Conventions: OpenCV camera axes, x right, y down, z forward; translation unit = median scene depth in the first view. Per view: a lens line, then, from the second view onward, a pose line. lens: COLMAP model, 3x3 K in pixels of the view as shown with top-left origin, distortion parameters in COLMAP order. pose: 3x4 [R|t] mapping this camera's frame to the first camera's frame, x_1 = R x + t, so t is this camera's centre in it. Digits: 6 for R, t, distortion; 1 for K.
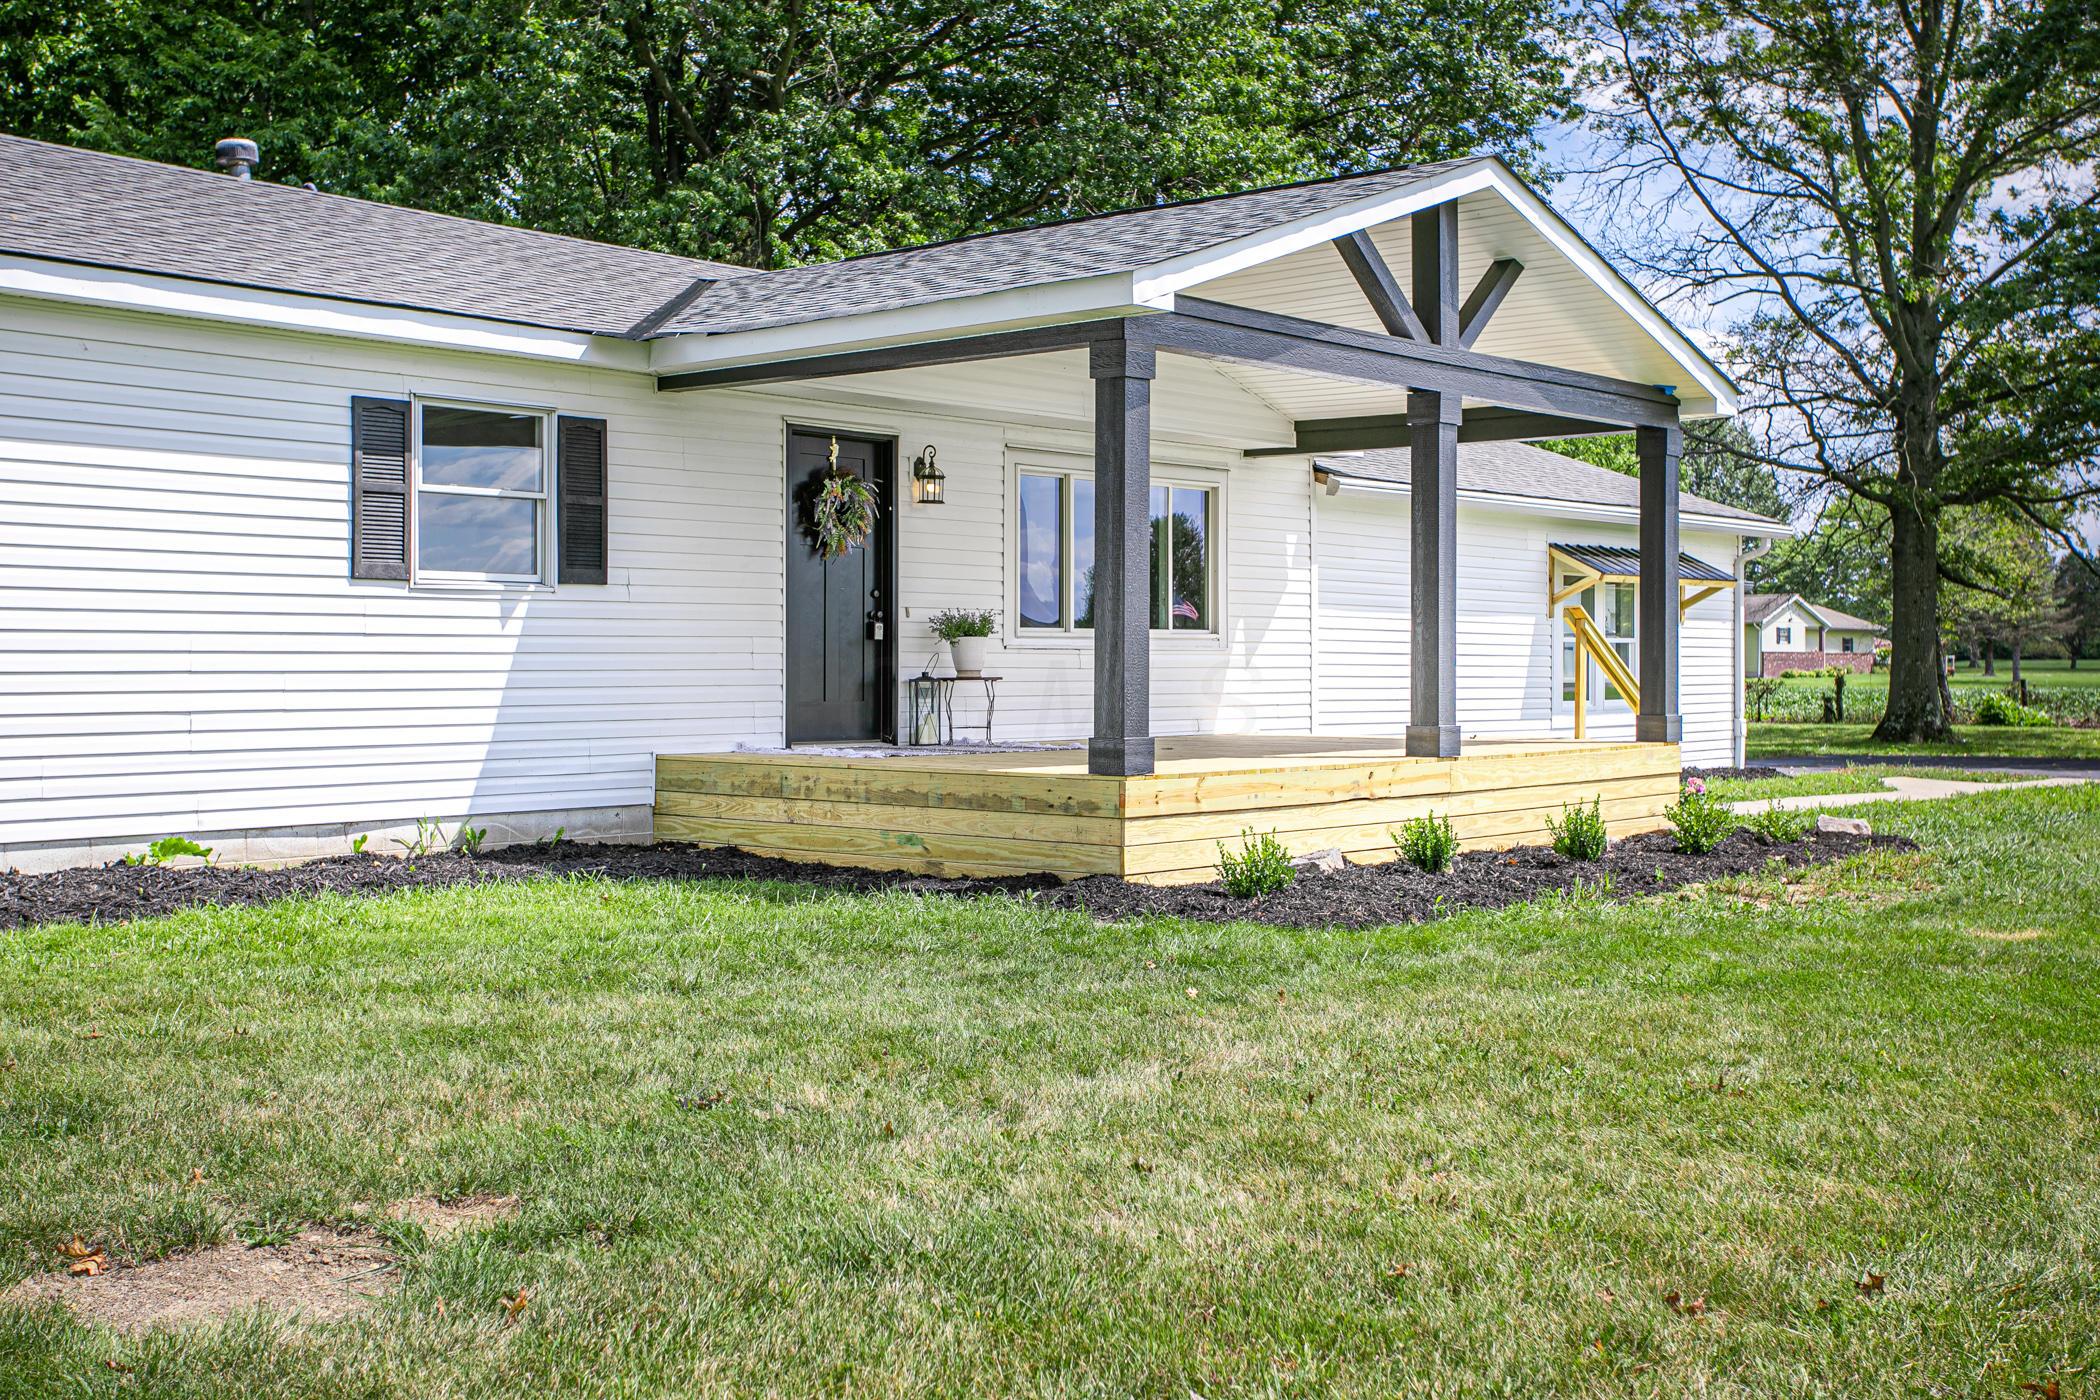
lens RADIAL K [[2303.1, 0, 1050.0], [0, 2303.1, 700.0], [0, 0, 1]] dist [0.016415, 0.008249]
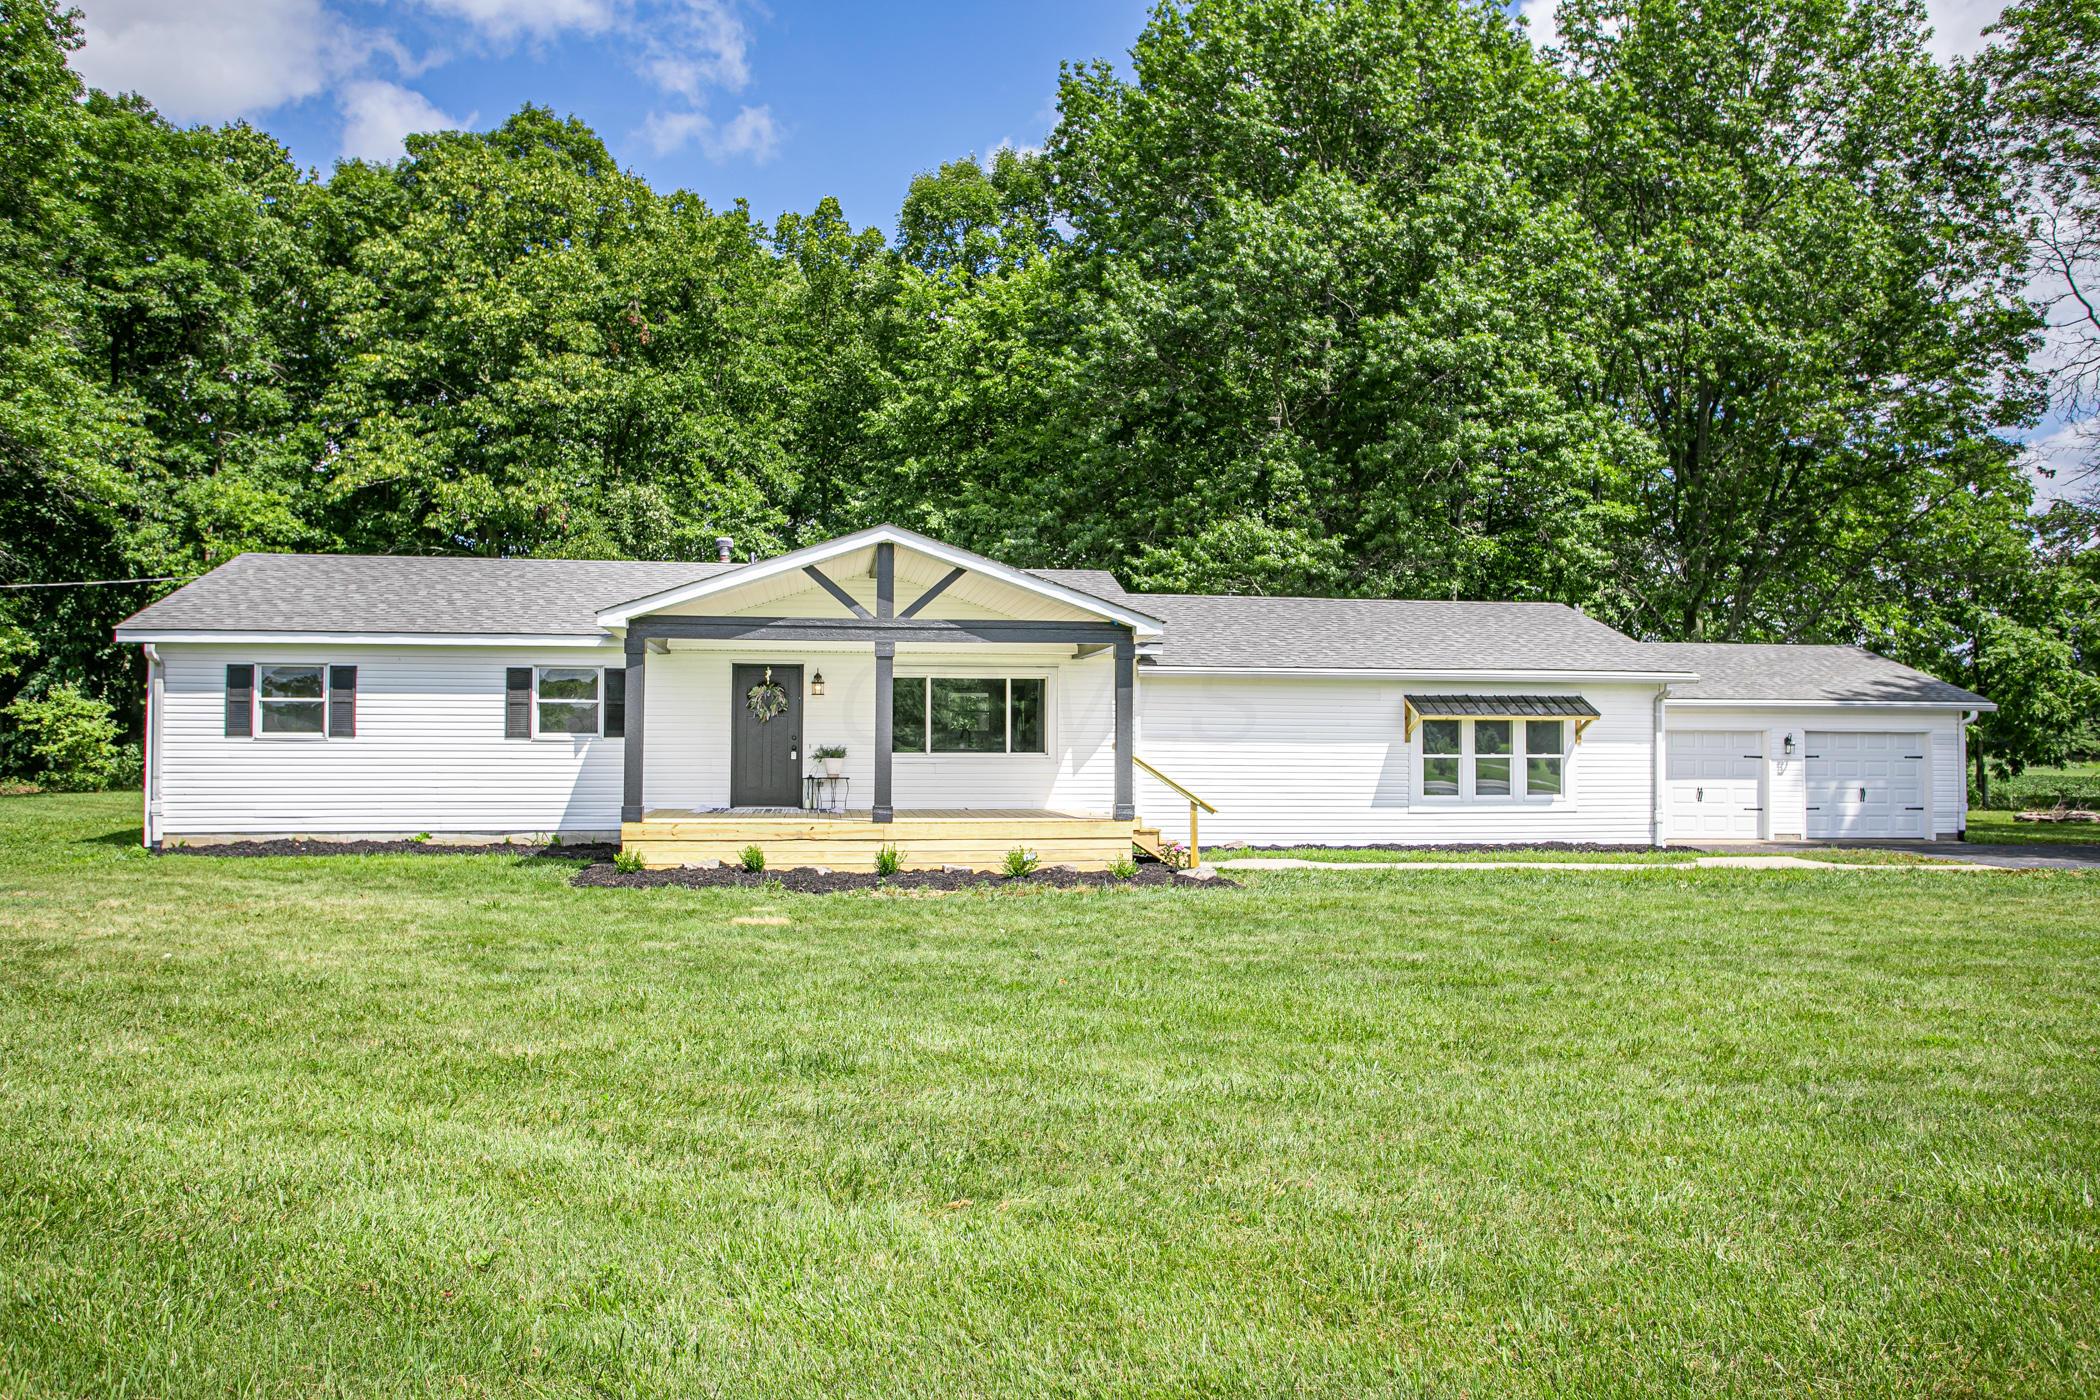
lens RADIAL K [[1489.5, 0, 1048.6], [0, 1489.5, 721.1], [0, 0, 1]] dist [0.002977, 0.000485]
pose [[0.756028, -0.005374, -0.654517, 1.154106], [-0.015169, 0.999554, -0.025729, -0.033504], [0.654364, 0.029381, 0.755609, 0.115038]]
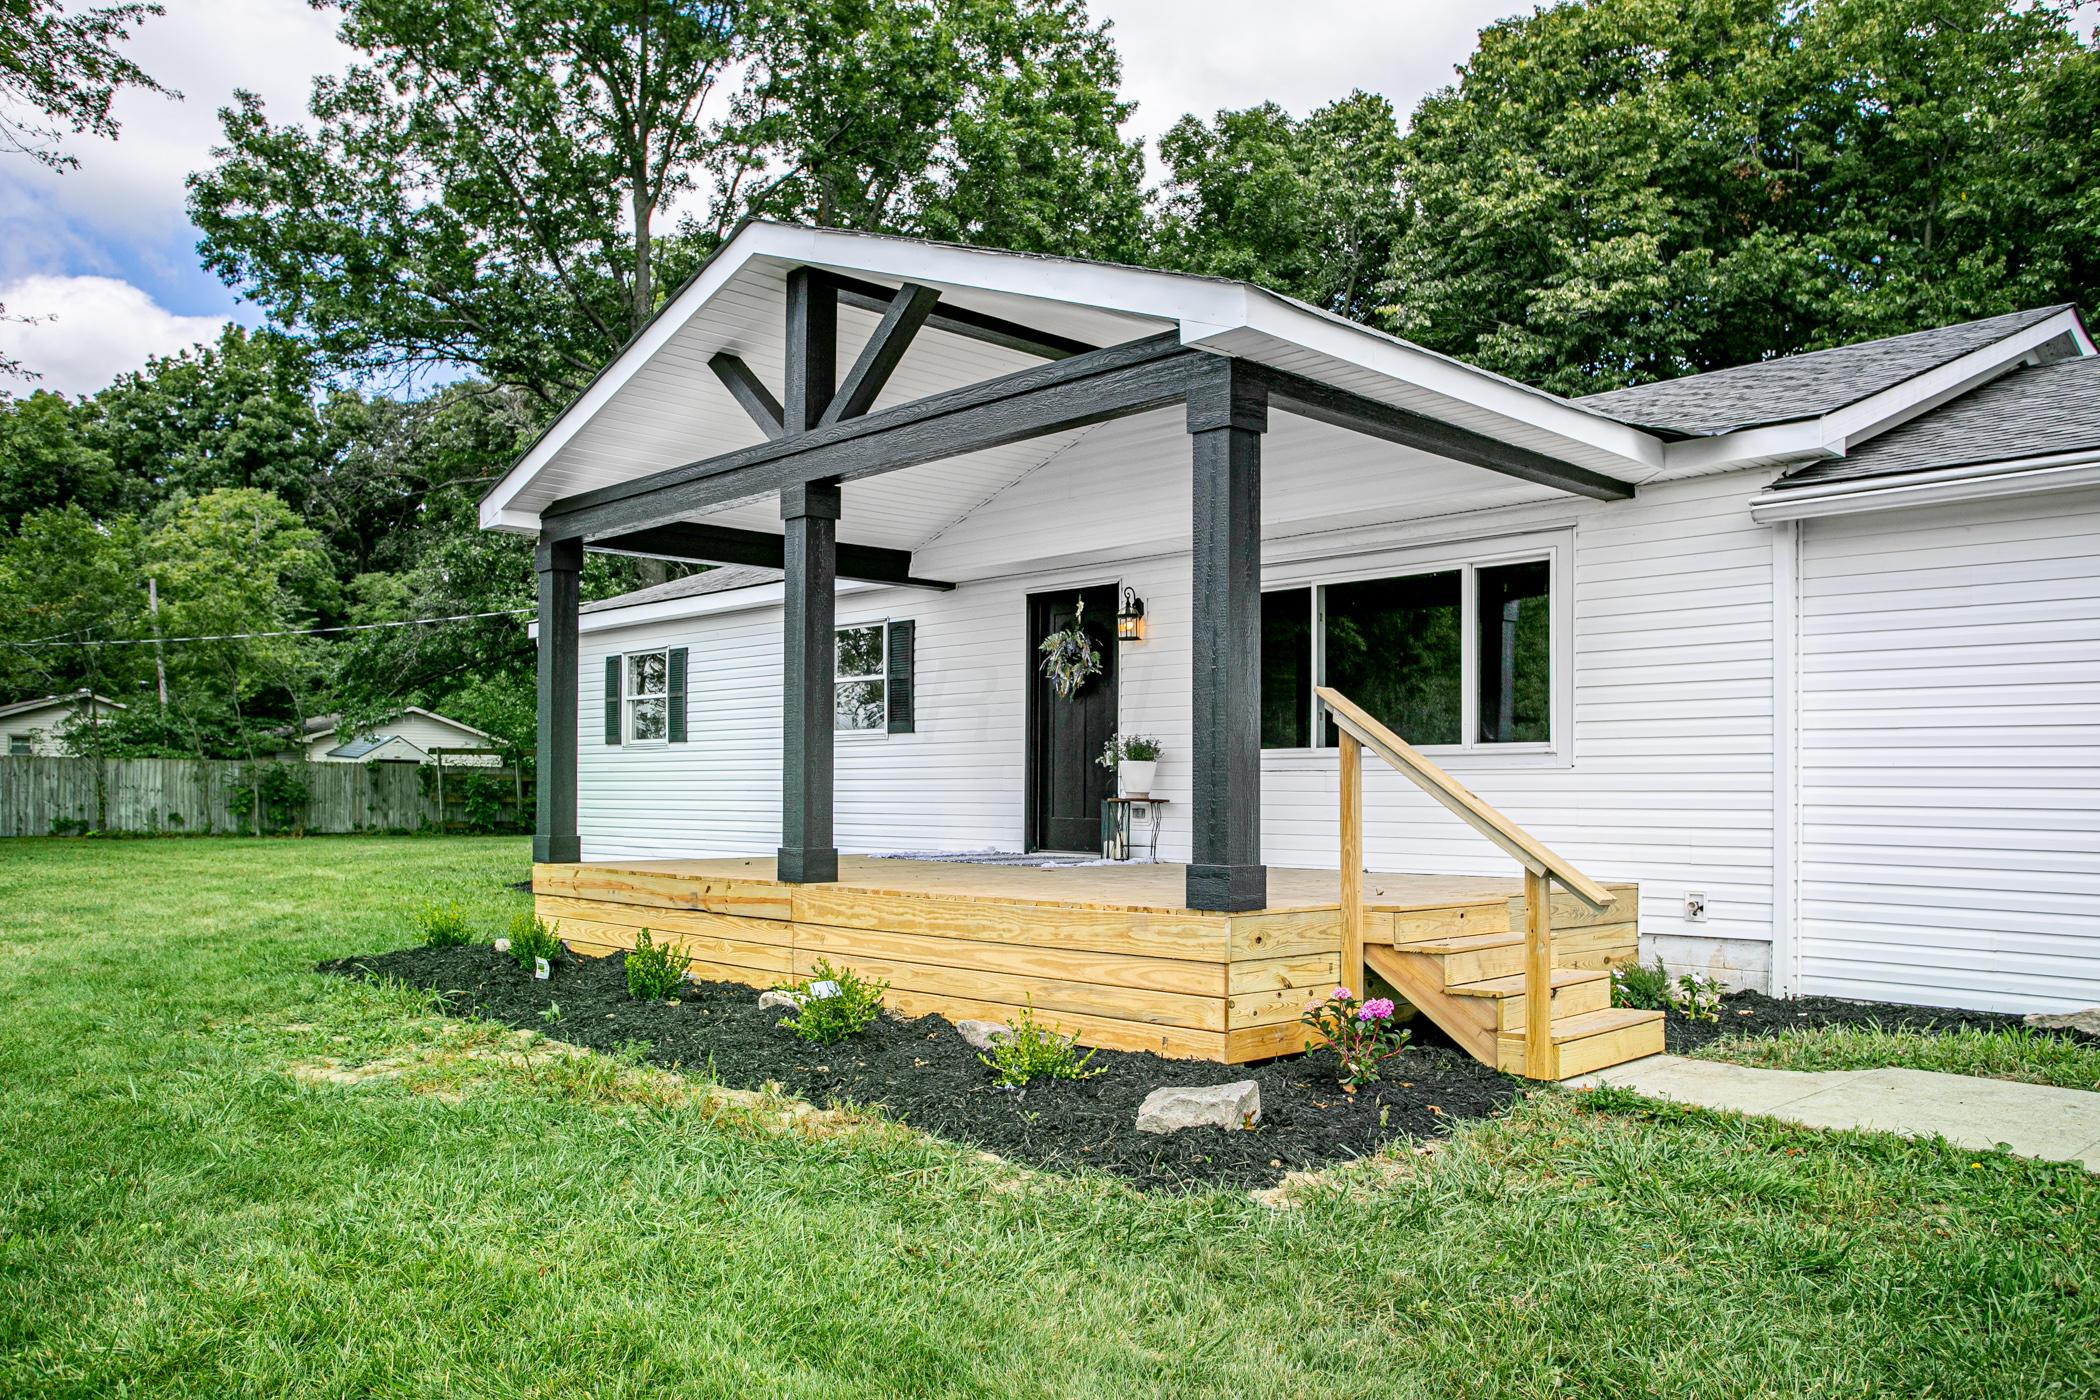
lens RADIAL K [[1599.5, 0, 1050.0], [0, 1599.5, 700.0], [0, 0, 1]] dist [-0.002345, -0.000172]
pose [[-0.078226, -0.057755, -0.995261, 0.811006], [-0.017886, 0.998241, -0.056522, -0.014732], [0.996775, 0.013379, -0.079121, 1.167705]]
